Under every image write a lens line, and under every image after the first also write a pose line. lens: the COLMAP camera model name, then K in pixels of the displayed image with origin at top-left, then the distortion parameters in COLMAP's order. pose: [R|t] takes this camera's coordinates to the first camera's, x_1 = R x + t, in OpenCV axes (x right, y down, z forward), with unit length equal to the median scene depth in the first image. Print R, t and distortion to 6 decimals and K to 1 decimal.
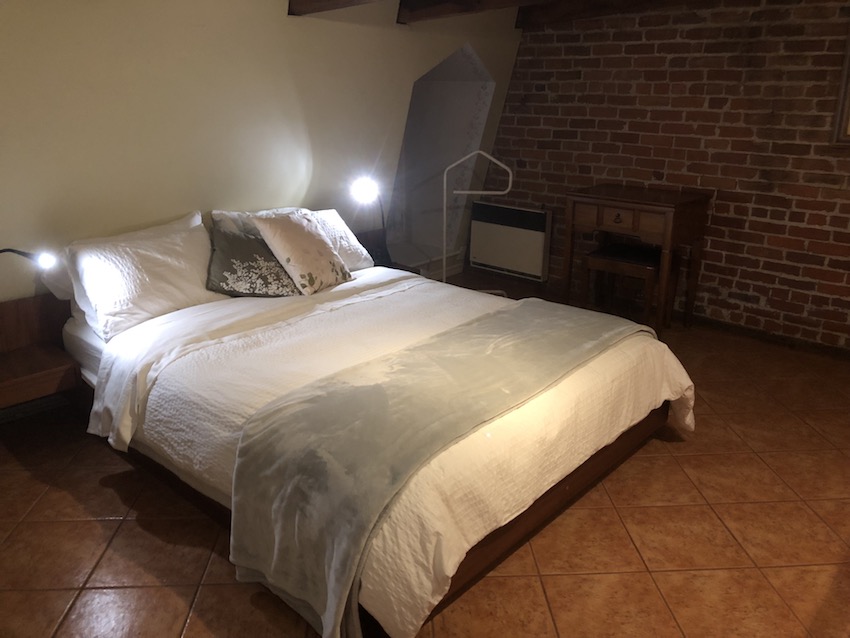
lens RADIAL K [[692.6, 0, 421.7], [0, 692.6, 317.4], [0, 0, 1]] dist [0.010406, -0.003413]
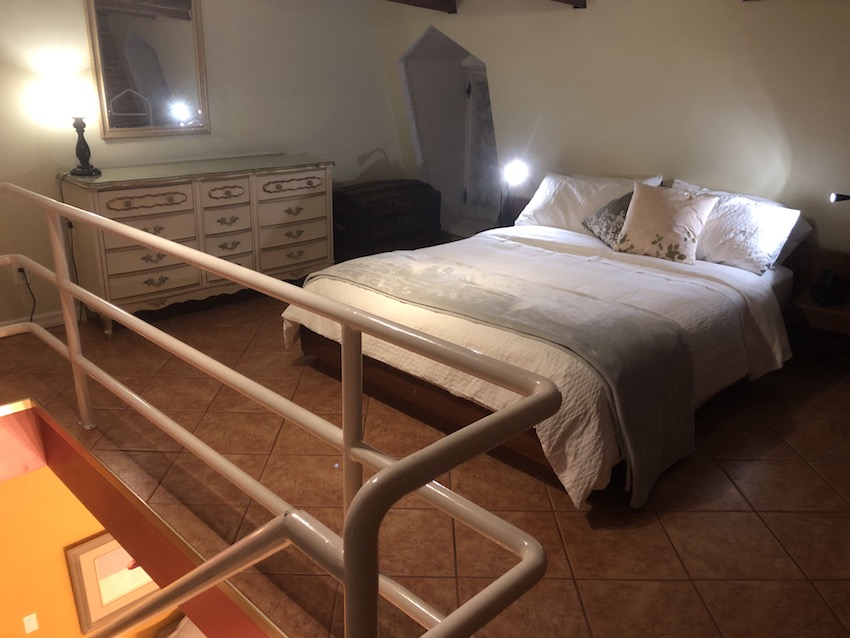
lens RADIAL K [[692.6, 0, 421.7], [0, 692.6, 317.4], [0, 0, 1]] dist [0.010406, -0.003413]
pose [[-0.045142, 0.327871, -0.943644, 0.973929], [-0.330892, 0.886376, 0.323802, -0.201816], [0.942588, 0.326861, 0.068477, 0.661167]]
